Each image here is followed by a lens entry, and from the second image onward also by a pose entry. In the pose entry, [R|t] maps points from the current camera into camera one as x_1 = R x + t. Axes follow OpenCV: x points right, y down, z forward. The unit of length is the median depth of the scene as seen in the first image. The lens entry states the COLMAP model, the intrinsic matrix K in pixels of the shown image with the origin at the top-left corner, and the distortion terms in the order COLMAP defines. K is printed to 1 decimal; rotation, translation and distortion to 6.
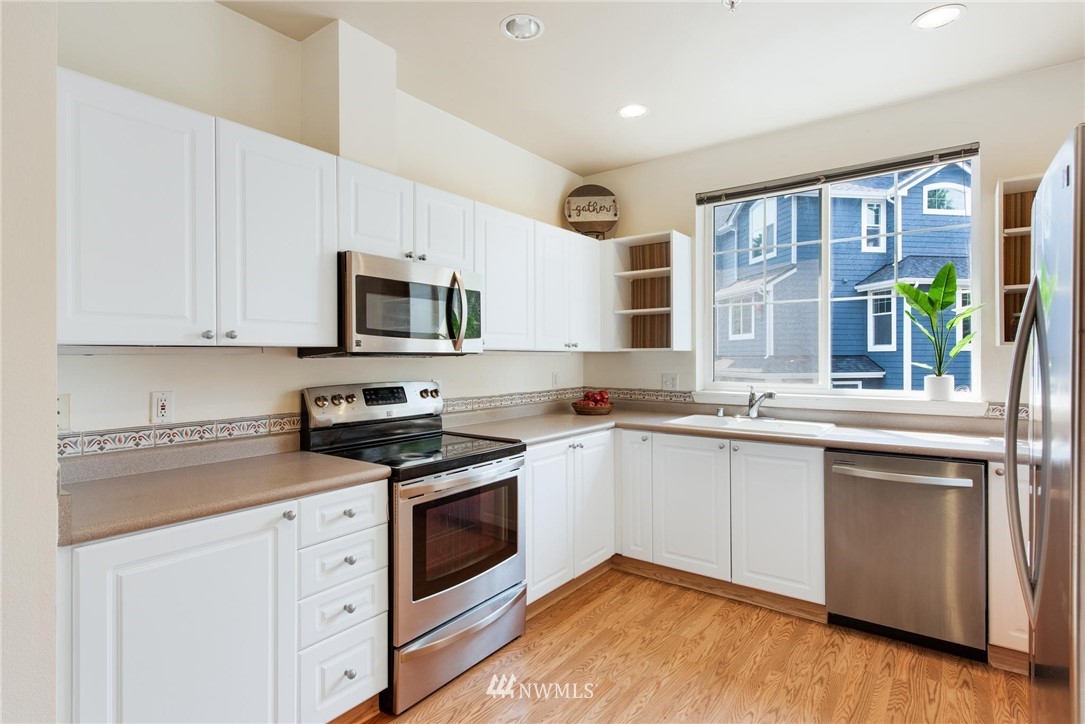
lens RADIAL K [[557.1, 0, 545.3], [0, 557.1, 358.6], [0, 0, 1]] dist [0.003859, 0.000705]
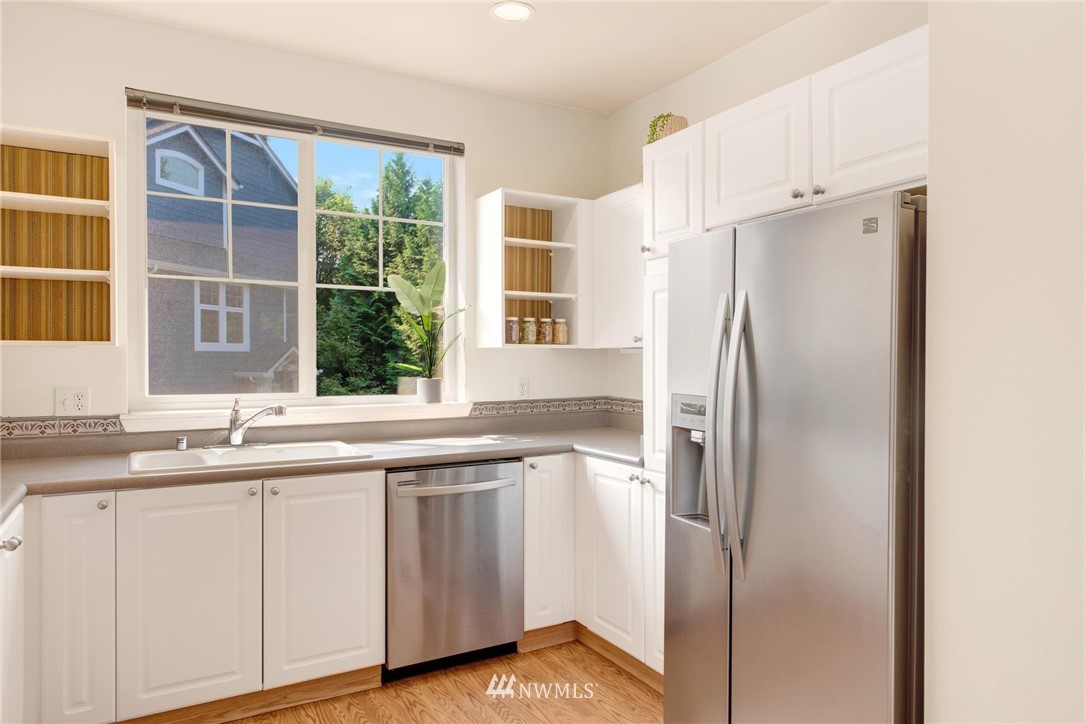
lens RADIAL K [[711.0, 0, 541.2], [0, 711.0, 364.4], [0, 0, 1]] dist [0.025562, -0.000557]
pose [[0.410734, -0.007400, 0.911725, -0.292667], [0.002537, 0.999972, 0.006974, 0.000131], [-0.911752, -0.000551, 0.410742, 0.303717]]
